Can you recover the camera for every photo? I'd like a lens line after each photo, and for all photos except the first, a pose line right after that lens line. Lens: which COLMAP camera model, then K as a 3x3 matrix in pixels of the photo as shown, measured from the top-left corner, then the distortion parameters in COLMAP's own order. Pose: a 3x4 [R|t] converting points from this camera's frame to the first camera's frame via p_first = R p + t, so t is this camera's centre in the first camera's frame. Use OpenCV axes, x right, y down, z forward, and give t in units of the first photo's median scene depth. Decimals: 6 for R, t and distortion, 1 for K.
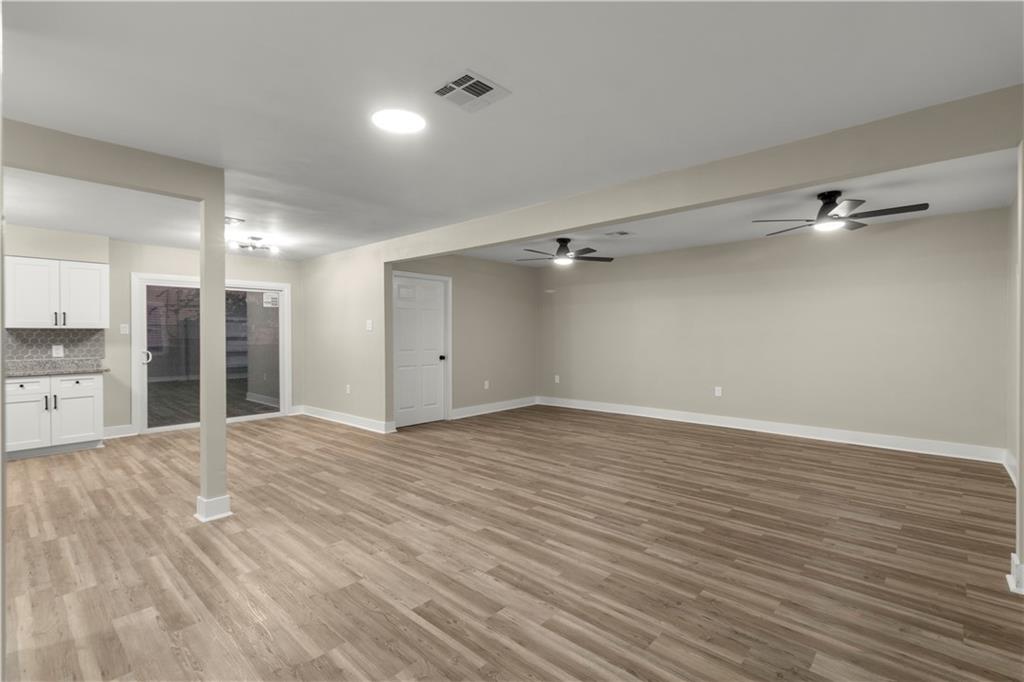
lens RADIAL K [[474.7, 0, 517.9], [0, 474.7, 337.7], [0, 0, 1]] dist [0.008549, -0.000838]
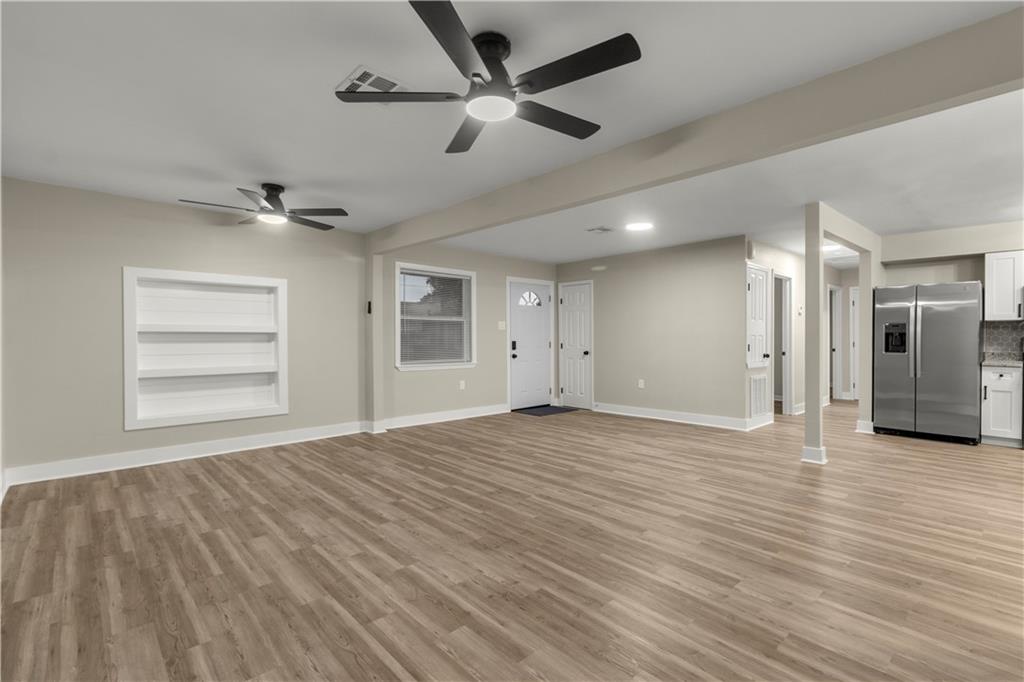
lens RADIAL K [[474.7, 0, 521.7], [0, 474.7, 338.5], [0, 0, 1]] dist [0.008549, -0.000838]
pose [[-0.997240, 0.004456, 0.074114, 0.075039], [0.005404, 0.999906, 0.012607, 0.002892], [-0.074051, 0.012973, -0.997170, 2.056454]]
